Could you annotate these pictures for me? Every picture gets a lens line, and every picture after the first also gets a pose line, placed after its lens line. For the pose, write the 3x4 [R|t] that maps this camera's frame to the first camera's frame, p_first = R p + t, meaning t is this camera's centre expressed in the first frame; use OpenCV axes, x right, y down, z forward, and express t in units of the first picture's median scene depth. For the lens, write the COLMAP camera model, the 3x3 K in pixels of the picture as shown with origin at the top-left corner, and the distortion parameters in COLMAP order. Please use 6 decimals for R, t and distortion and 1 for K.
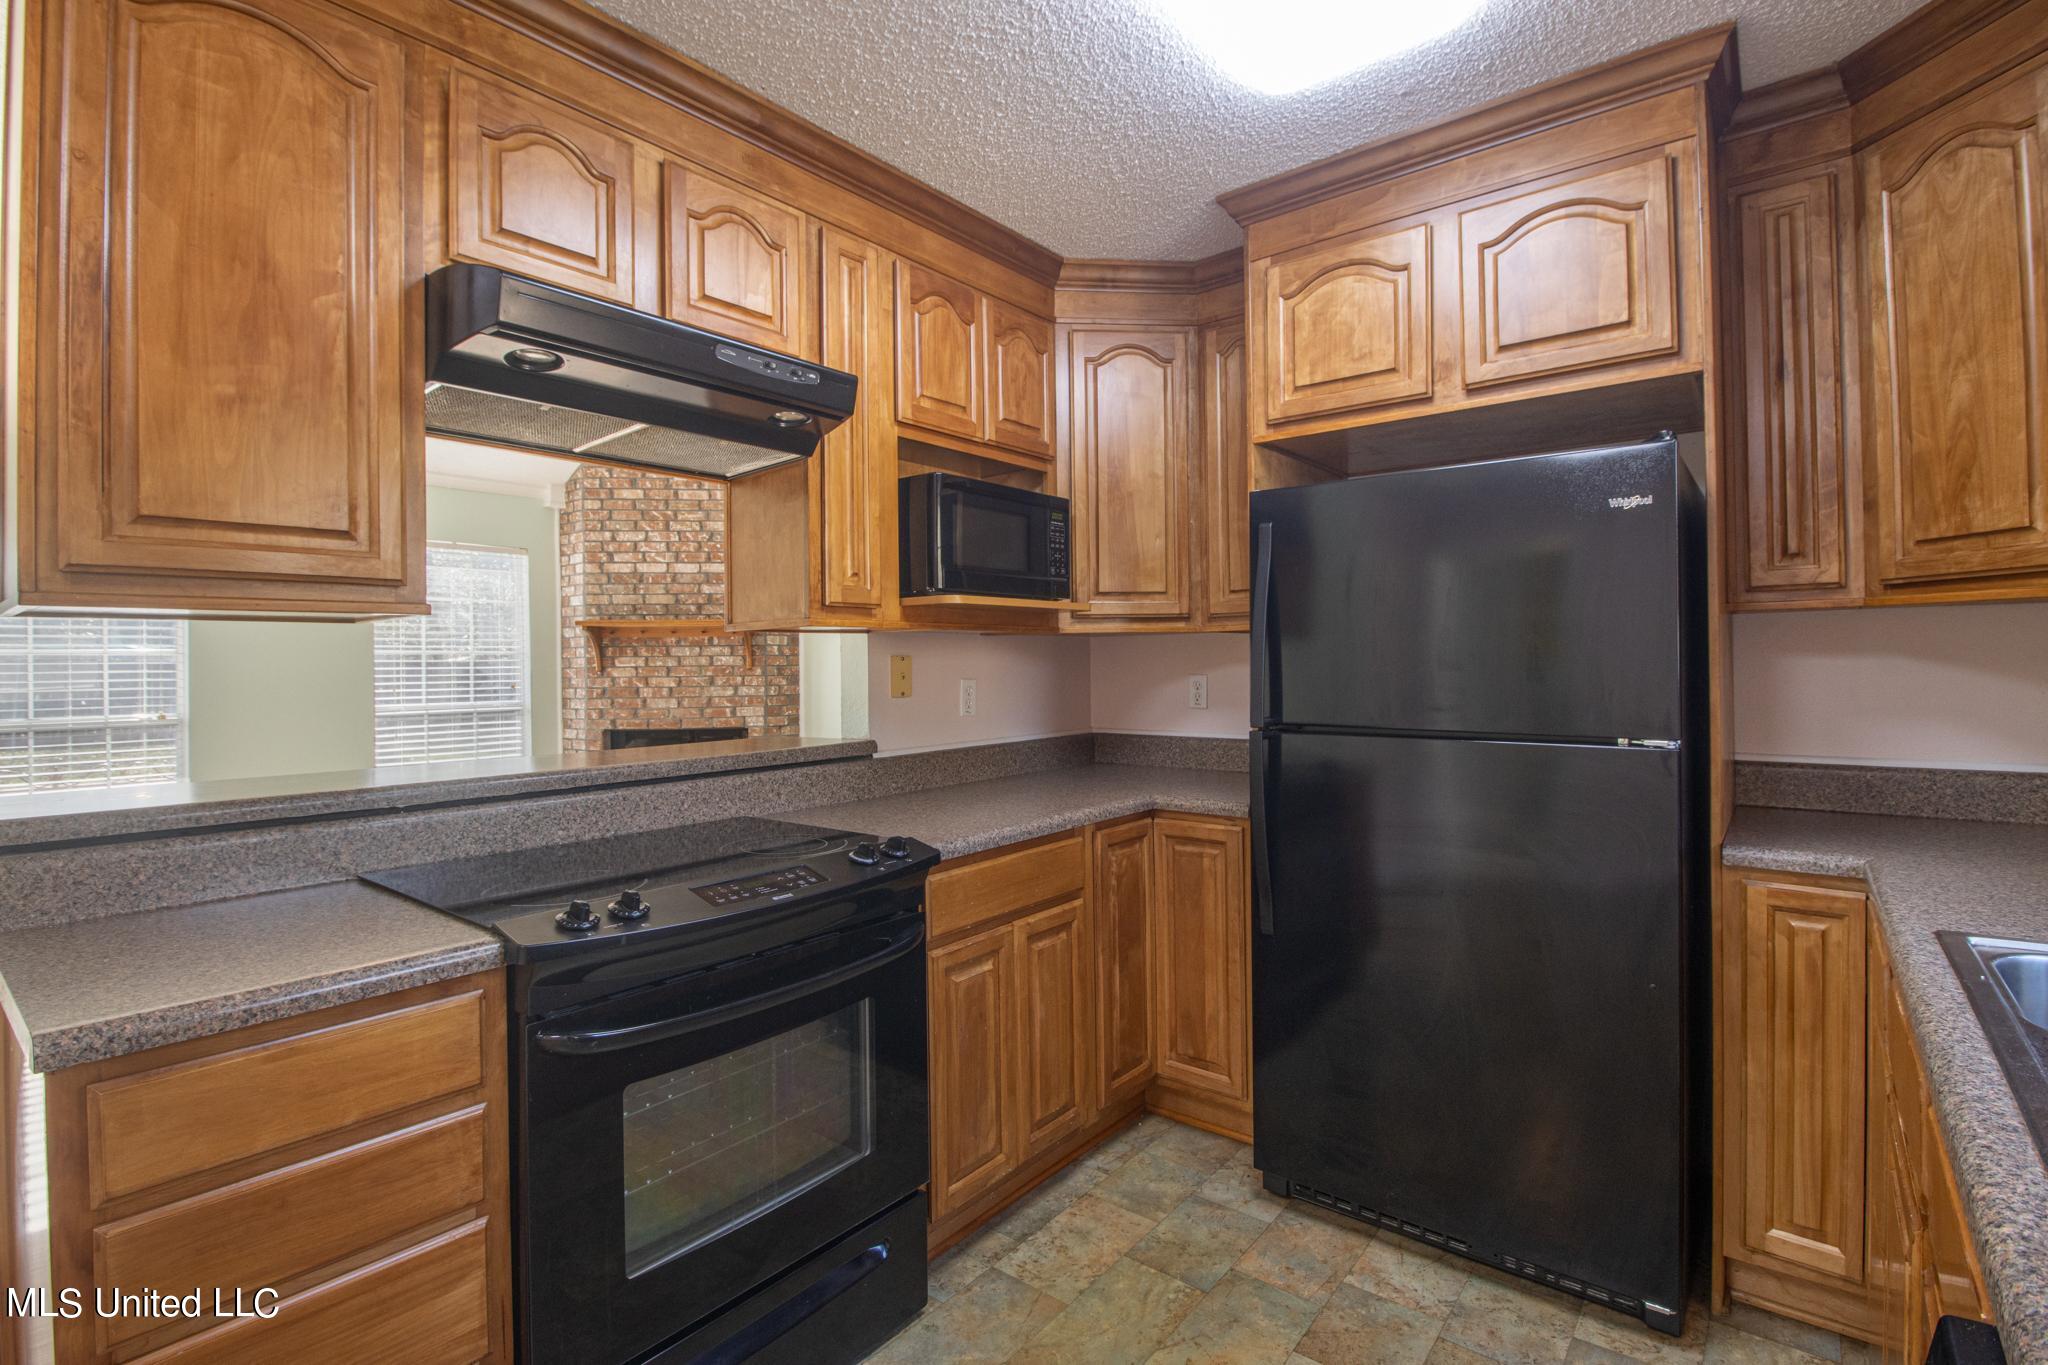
lens RADIAL K [[952.4, 0, 1017.0], [0, 952.4, 656.5], [0, 0, 1]] dist [0.002125, -0.014365]
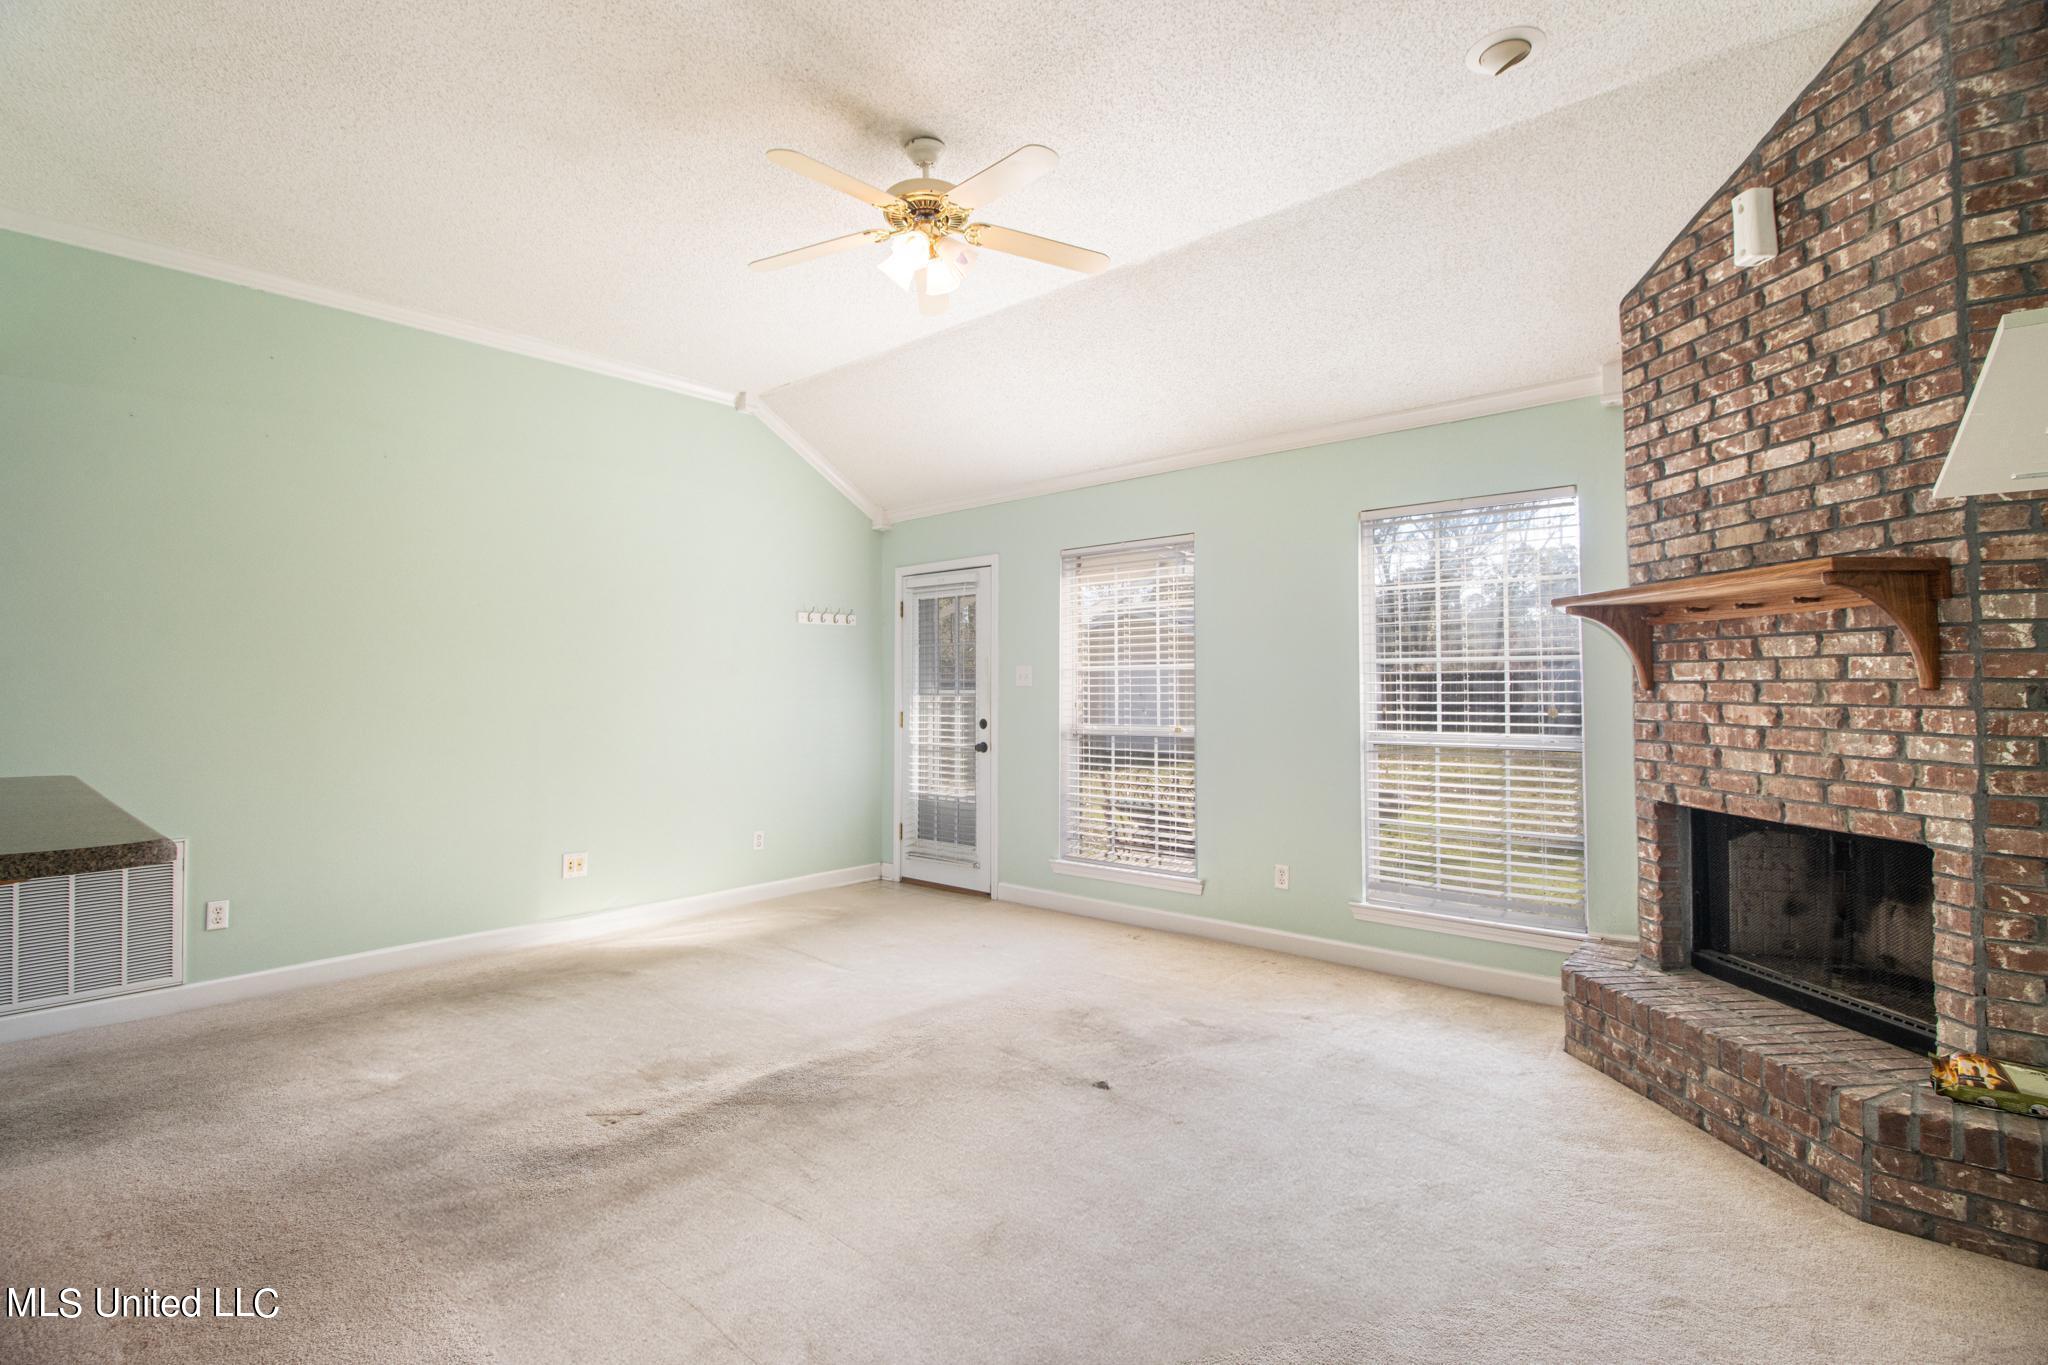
lens RADIAL K [[952.4, 0, 1017.0], [0, 952.4, 656.5], [0, 0, 1]] dist [0.002125, -0.014365]
pose [[-0.037520, -0.018804, -0.999119, 0.099002], [0.015554, 0.999691, -0.019398, 0.001973], [0.999175, -0.016268, -0.037216, 0.668043]]
